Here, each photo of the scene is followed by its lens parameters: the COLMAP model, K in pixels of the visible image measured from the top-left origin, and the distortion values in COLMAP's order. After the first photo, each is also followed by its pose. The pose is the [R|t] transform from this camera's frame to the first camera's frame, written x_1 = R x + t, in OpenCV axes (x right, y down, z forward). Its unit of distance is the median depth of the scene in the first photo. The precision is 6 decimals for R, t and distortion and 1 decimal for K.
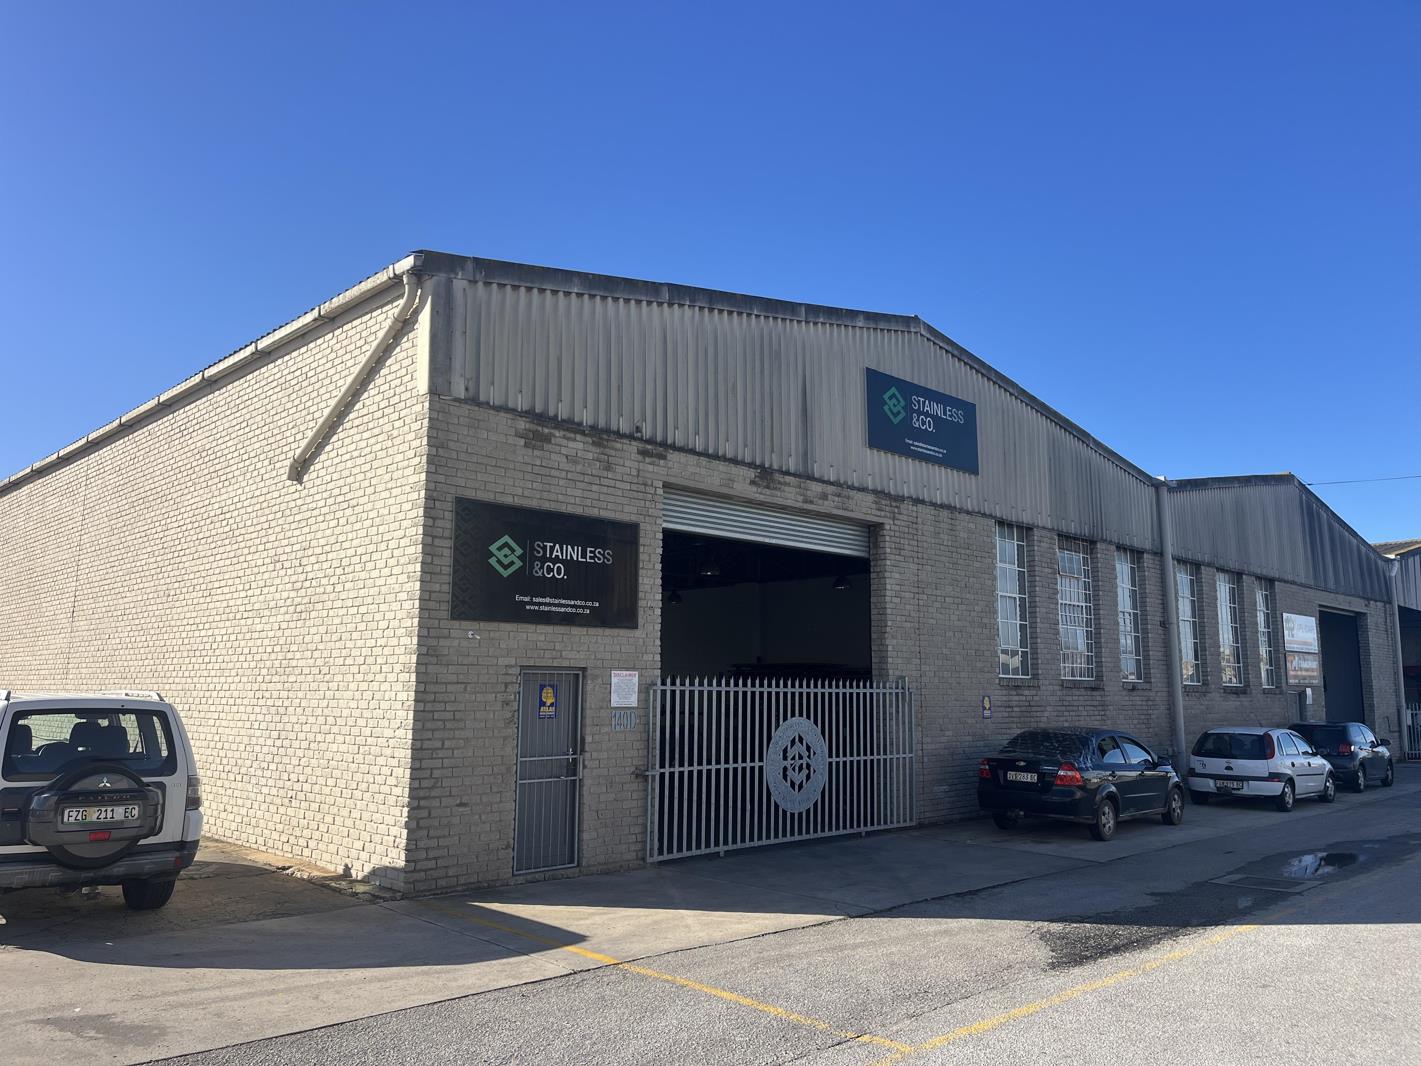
lens RADIAL K [[1061.4, 0, 714.9], [0, 1061.4, 536.7], [0, 0, 1]] dist [0.105505, -0.093810]
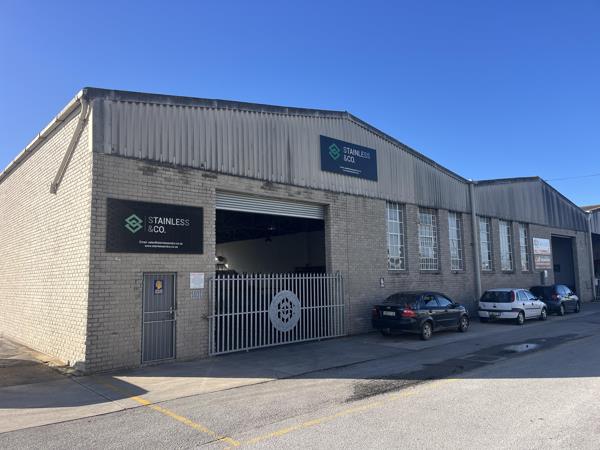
lens RADIAL K [[448.2, 0, 301.9], [0, 448.2, 226.6], [0, 0, 1]] dist [0.105505, -0.093810]
pose [[0.998614, -0.031224, -0.042364, 0.148448], [0.032459, 0.999058, 0.028801, 0.006531], [0.041425, -0.030136, 0.998687, 0.043986]]
